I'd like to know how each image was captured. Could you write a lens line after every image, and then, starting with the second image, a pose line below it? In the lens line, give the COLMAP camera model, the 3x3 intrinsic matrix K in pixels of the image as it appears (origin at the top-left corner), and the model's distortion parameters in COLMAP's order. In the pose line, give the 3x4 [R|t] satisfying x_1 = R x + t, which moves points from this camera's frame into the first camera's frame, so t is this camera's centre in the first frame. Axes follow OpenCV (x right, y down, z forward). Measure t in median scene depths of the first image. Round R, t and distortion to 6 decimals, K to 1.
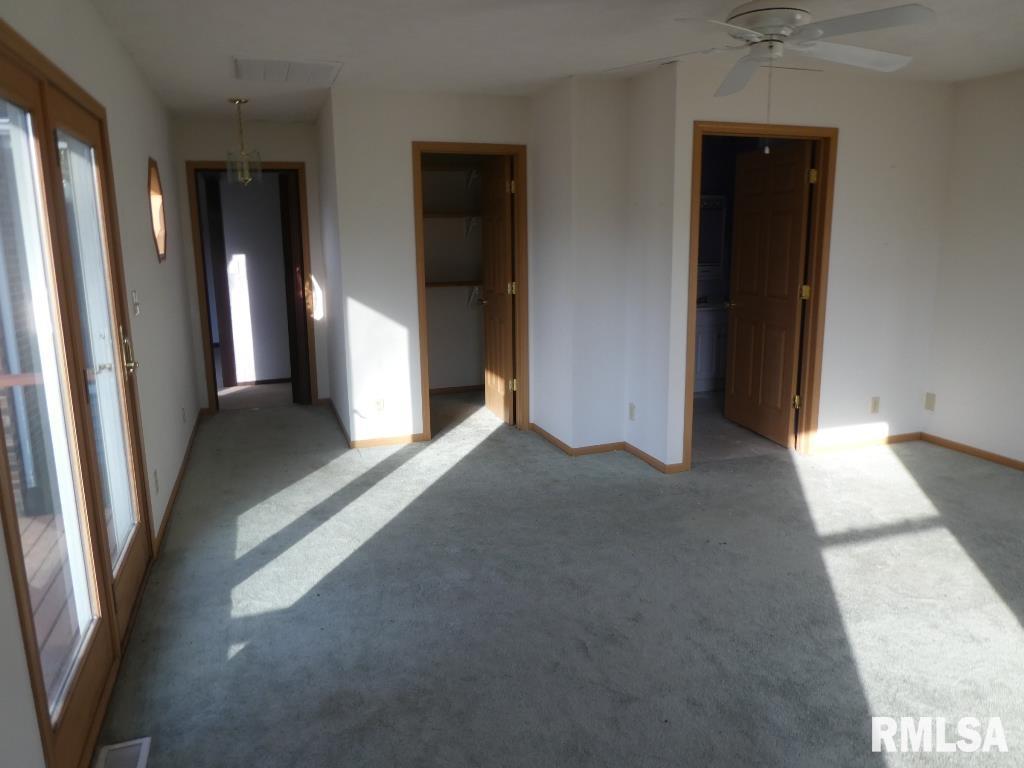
lens RADIAL K [[743.7, 0, 517.1], [0, 743.7, 384.7], [0, 0, 1]] dist [-0.011497, 0.002141]
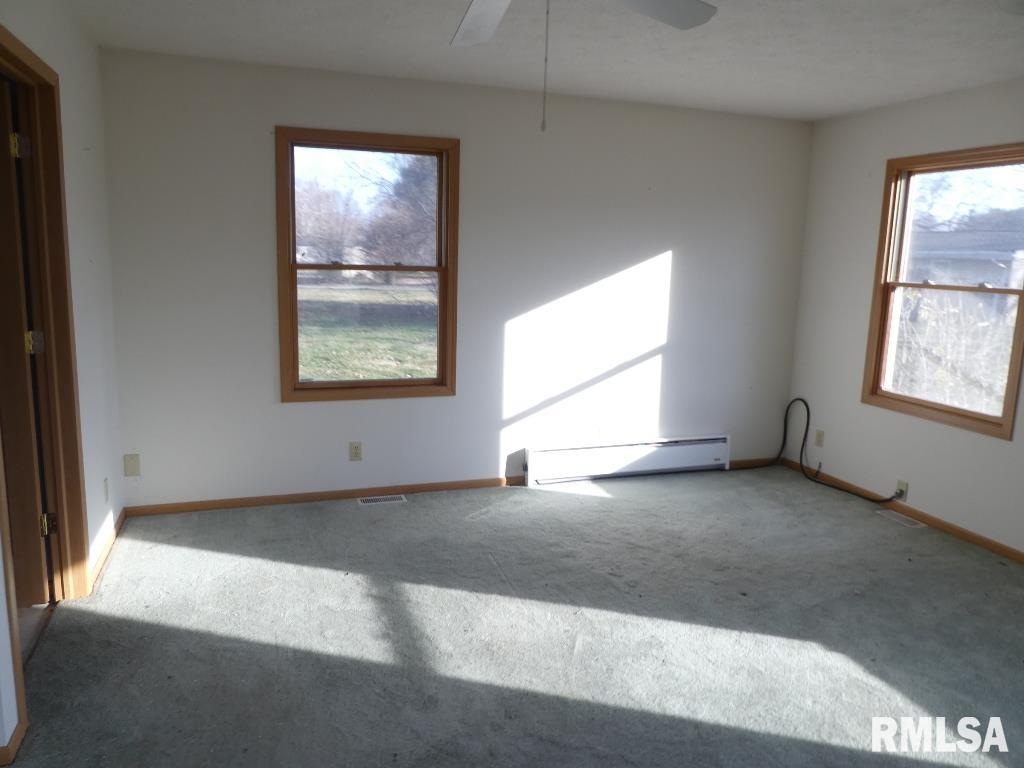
lens RADIAL K [[743.7, 0, 515.0], [0, 743.7, 382.2], [0, 0, 1]] dist [-0.011497, 0.002141]
pose [[0.014918, -0.165495, 0.986098, -0.197432], [0.179083, 0.970703, 0.160202, -0.121633], [-0.983721, 0.174203, 0.044118, 0.611410]]
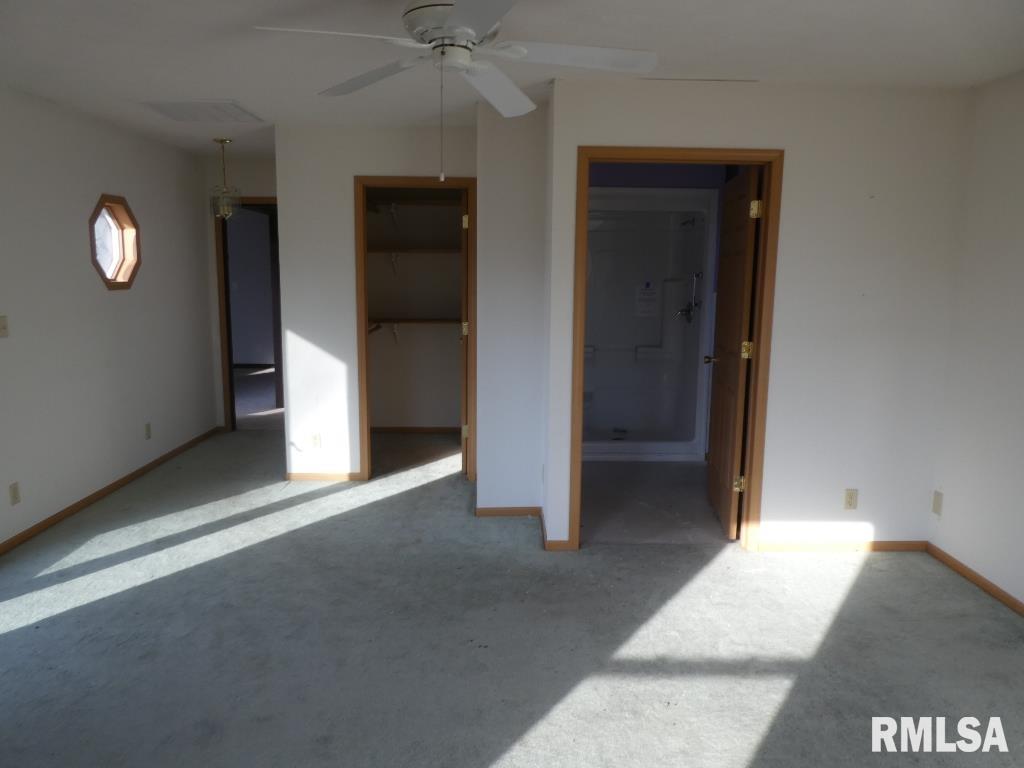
lens RADIAL K [[743.7, 0, 521.5], [0, 743.7, 382.9], [0, 0, 1]] dist [-0.011497, 0.002141]
pose [[0.949101, 0.069581, -0.307189, 0.410871], [-0.083878, 0.995910, -0.033570, -0.041303], [0.303597, 0.057628, 0.951056, 0.154262]]
